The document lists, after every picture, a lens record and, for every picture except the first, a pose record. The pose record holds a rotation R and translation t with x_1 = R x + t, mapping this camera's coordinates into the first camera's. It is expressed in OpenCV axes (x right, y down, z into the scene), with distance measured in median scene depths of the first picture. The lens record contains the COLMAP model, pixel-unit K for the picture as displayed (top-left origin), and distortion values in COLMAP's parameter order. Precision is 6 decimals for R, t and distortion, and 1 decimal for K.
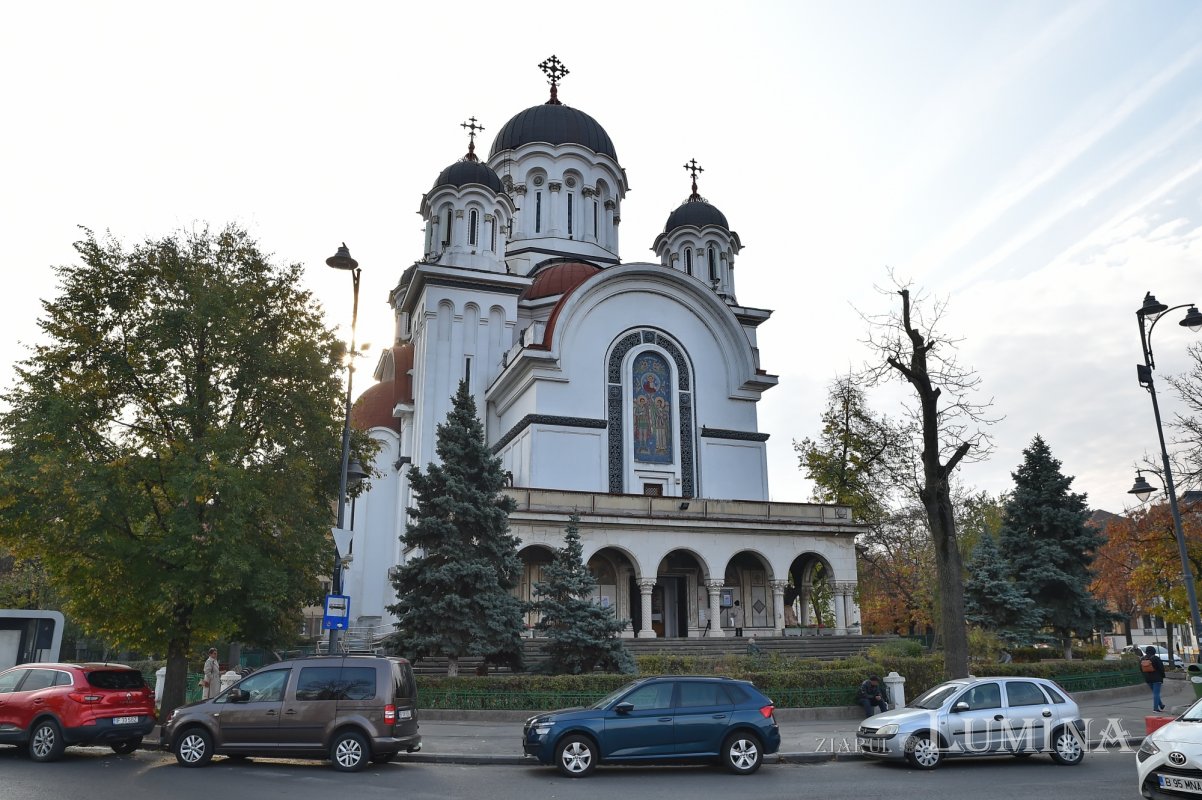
lens RADIAL K [[848.4, 0, 652.5], [0, 848.4, 422.1], [0, 0, 1]] dist [-0.157459, 0.099895]
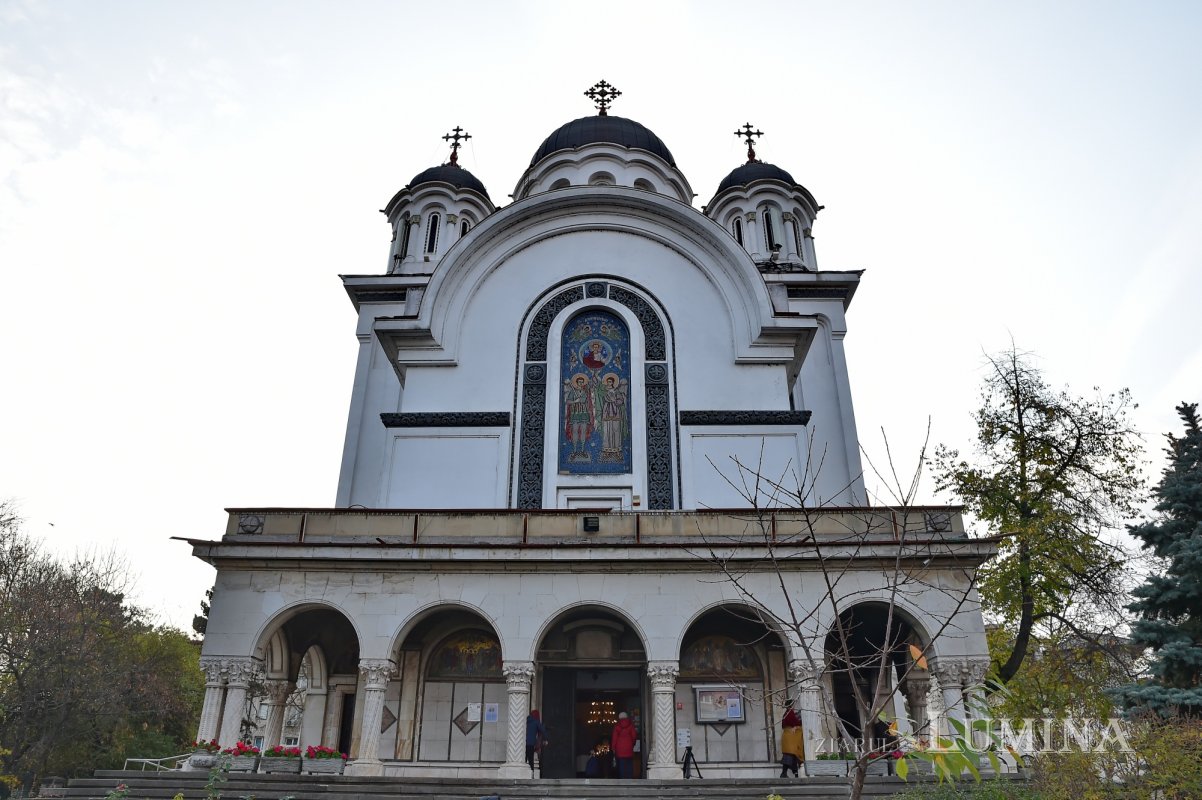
lens RADIAL K [[824.5, 0, 601.0], [0, 824.5, 400.0], [0, 0, 1]] dist [-0.123719, 0.001976]
pose [[0.921273, -0.160949, -0.354051, 0.204788], [0.085967, 0.972106, -0.218220, 0.116305], [0.379297, 0.170604, 0.909411, 0.437767]]
